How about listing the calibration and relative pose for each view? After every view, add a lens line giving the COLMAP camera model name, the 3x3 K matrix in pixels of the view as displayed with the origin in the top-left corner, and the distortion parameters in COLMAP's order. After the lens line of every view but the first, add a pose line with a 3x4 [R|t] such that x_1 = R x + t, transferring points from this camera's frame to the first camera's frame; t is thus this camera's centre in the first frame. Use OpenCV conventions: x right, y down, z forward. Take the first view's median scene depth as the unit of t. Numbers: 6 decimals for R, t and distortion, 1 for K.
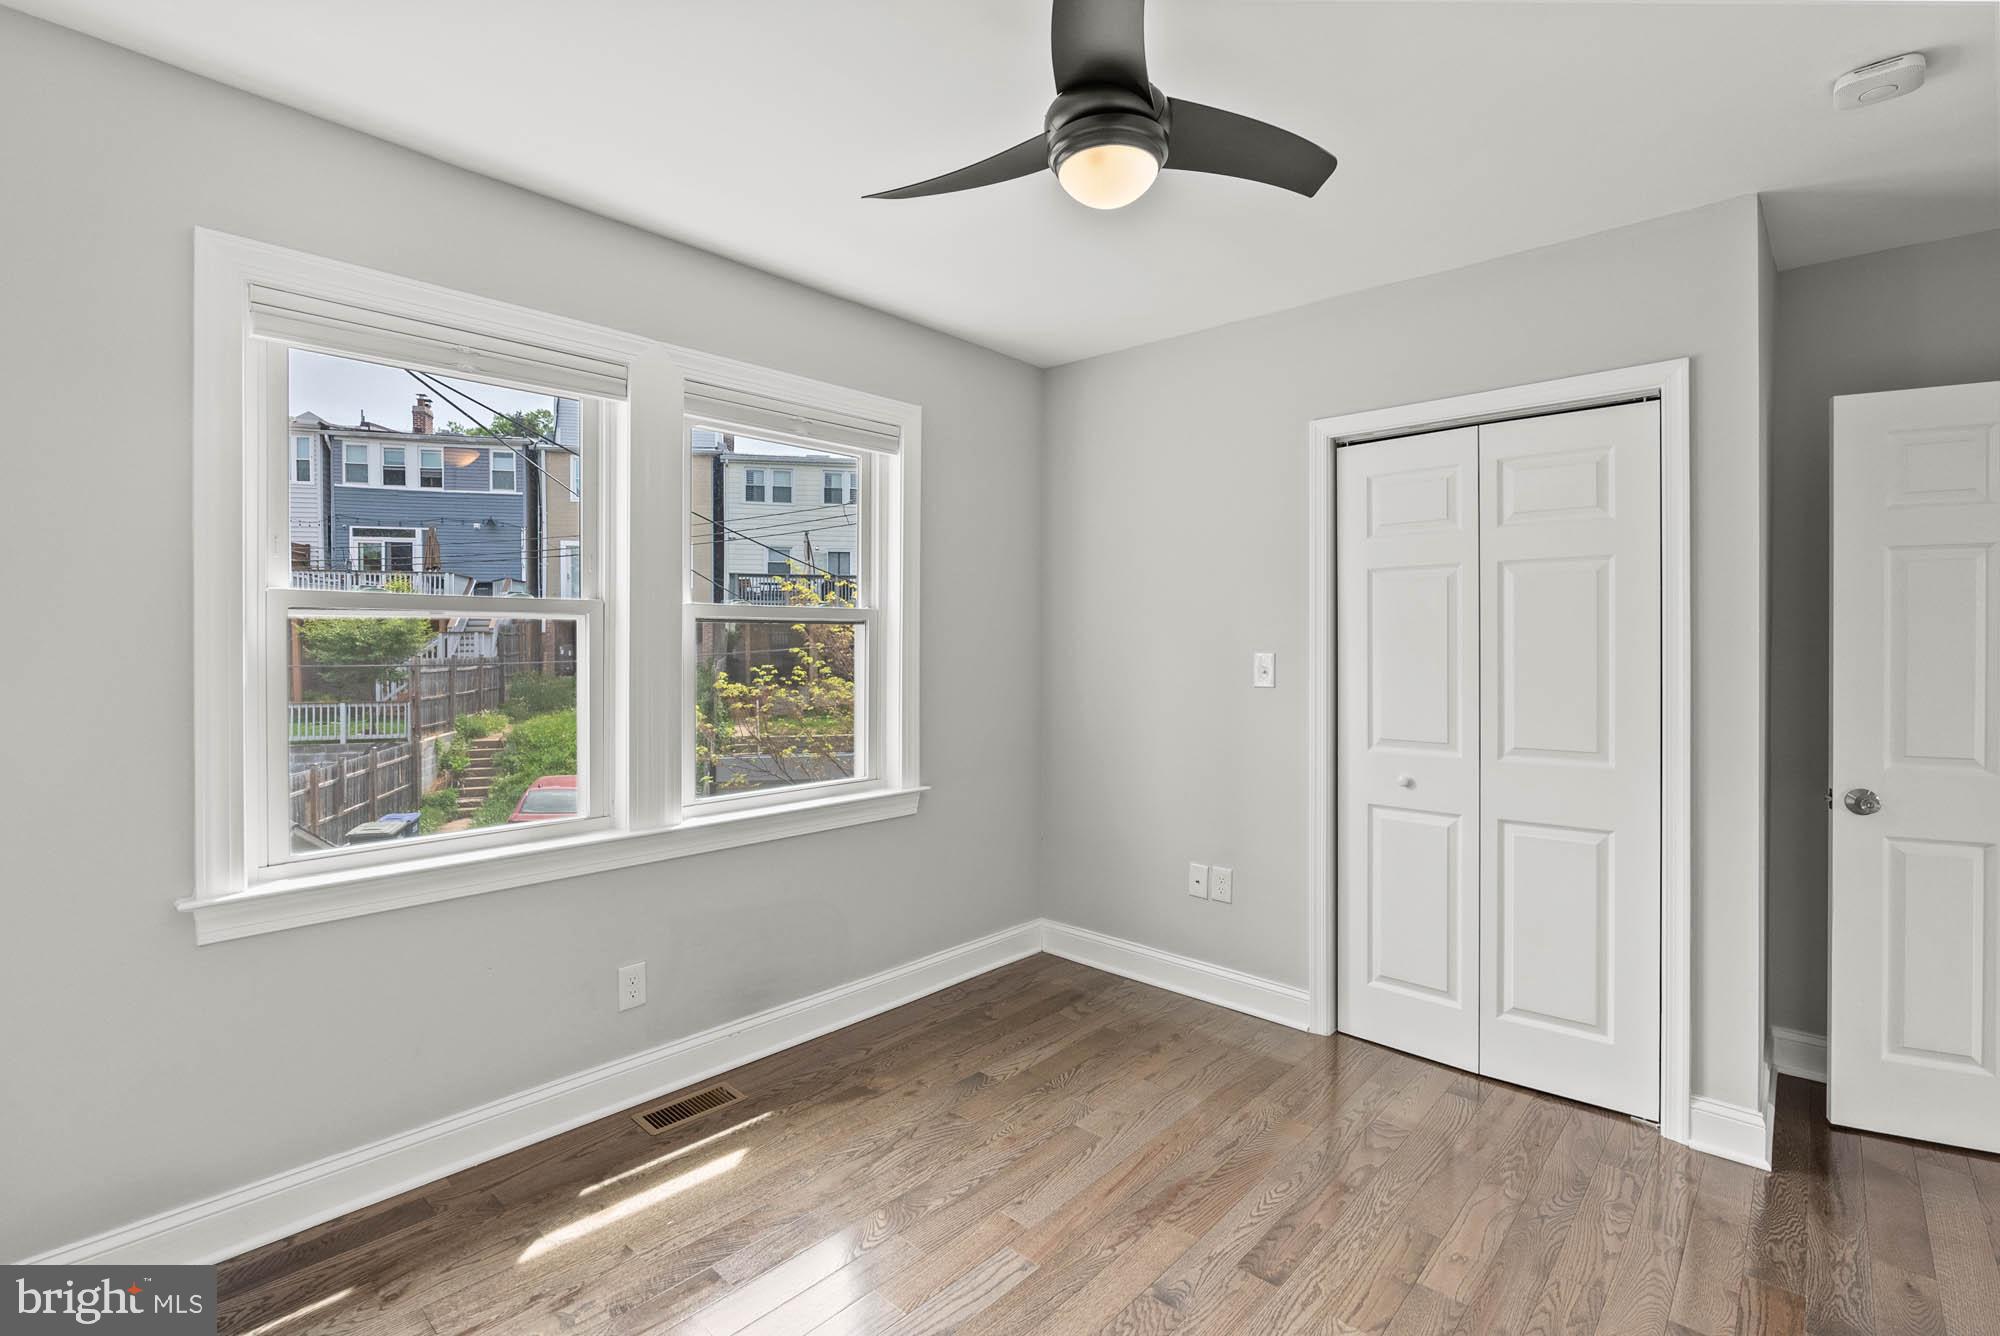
lens RADIAL K [[912.4, 0, 1005.4], [0, 912.4, 642.6], [0, 0, 1]] dist [-0.000737, 0.000280]
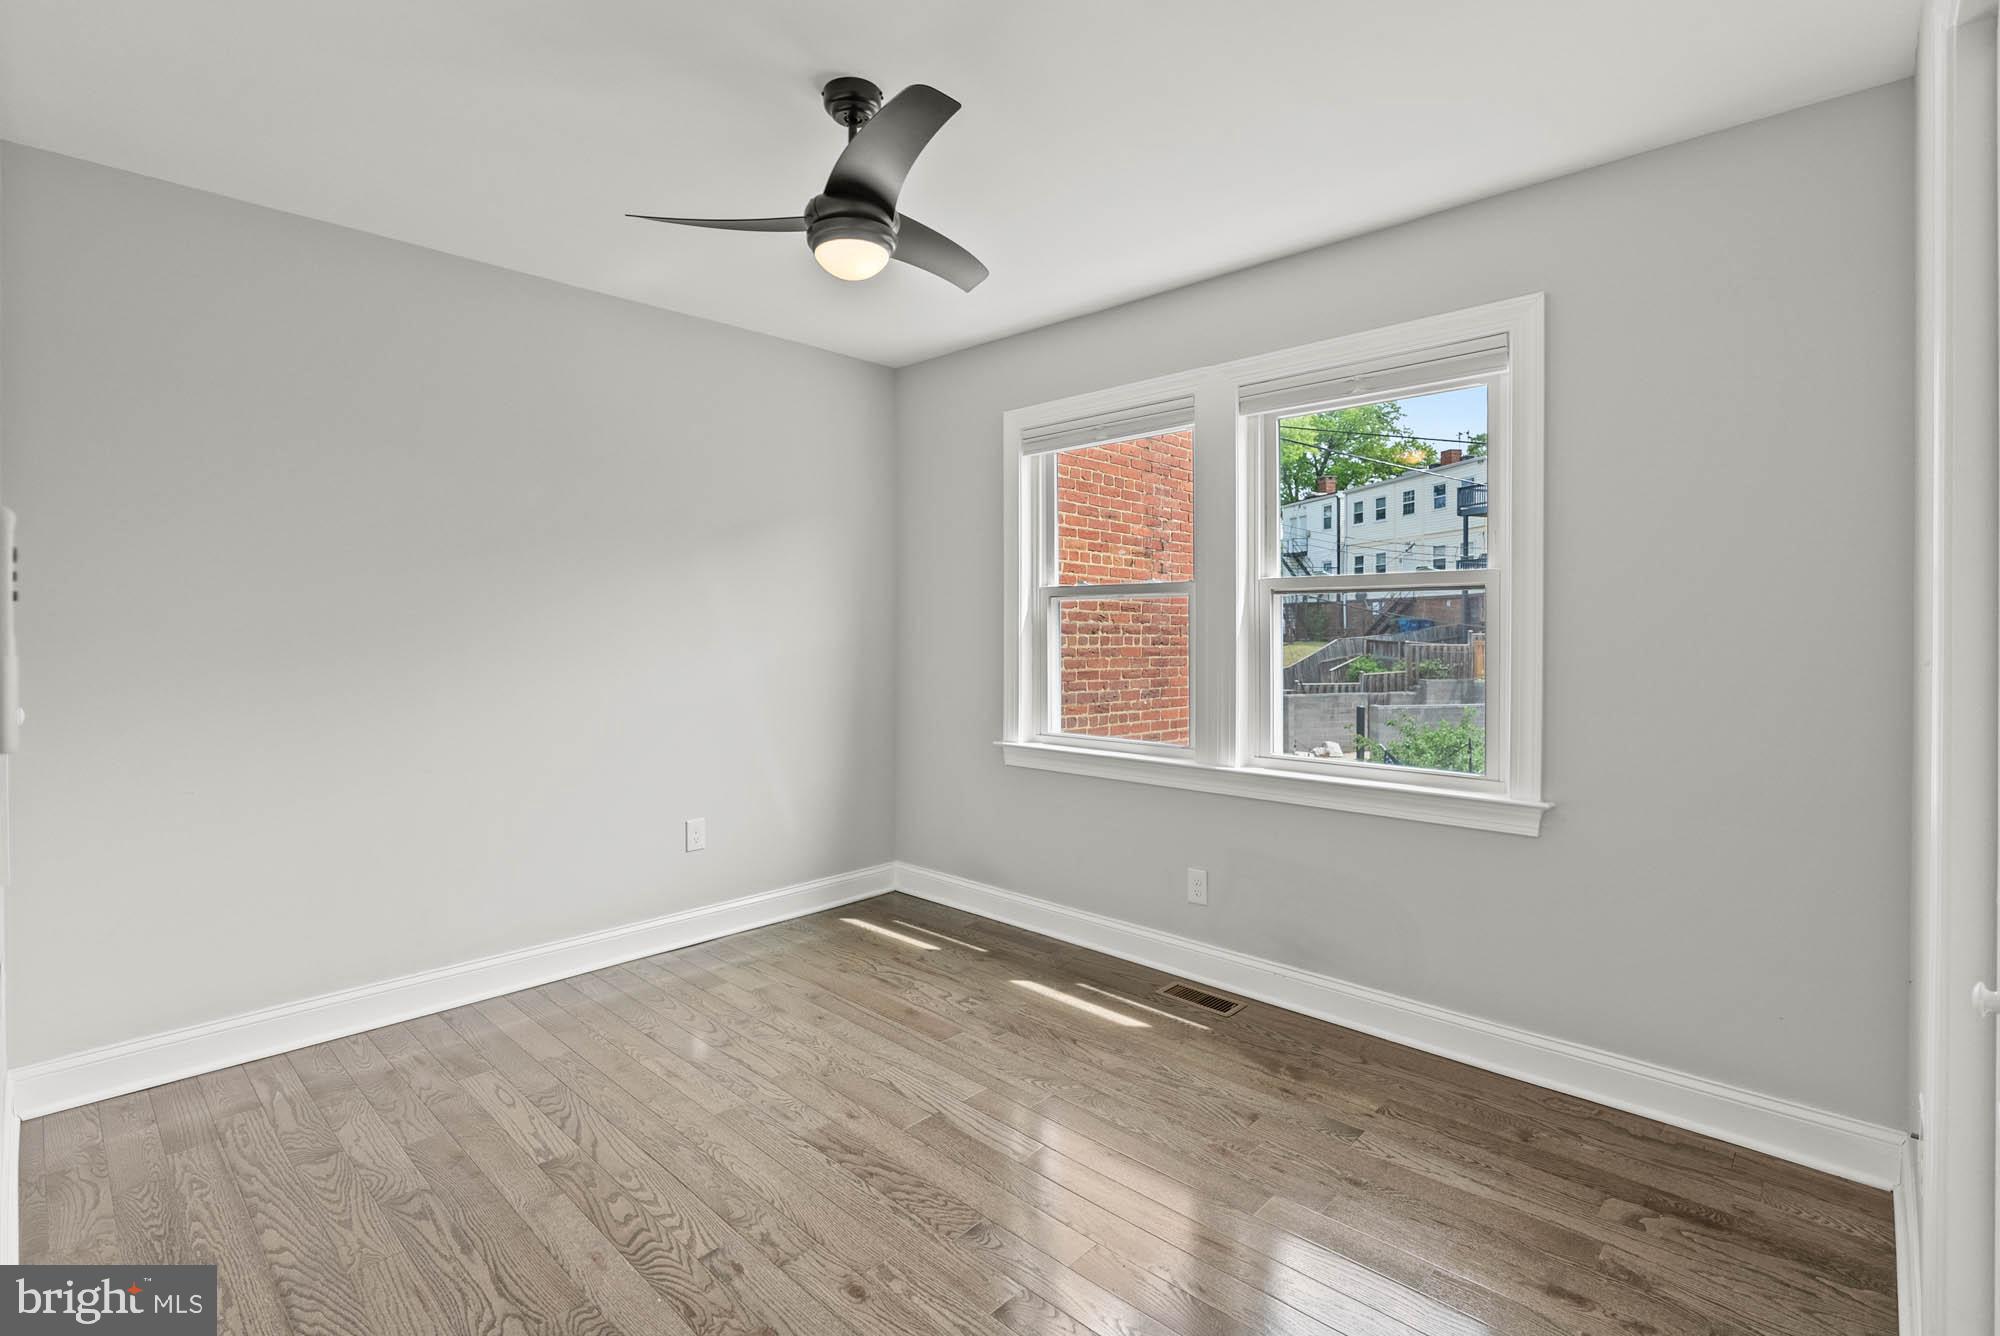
lens RADIAL K [[707.1, 0, 797.5], [0, 707.1, 620.2], [0, 0, 1]] dist [-0.000567, -0.000041]
pose [[-0.030110, -0.002870, -0.999542, 0.637339], [0.002187, 0.999993, -0.002937, 0.011661], [0.999544, -0.002274, -0.030103, 0.522815]]
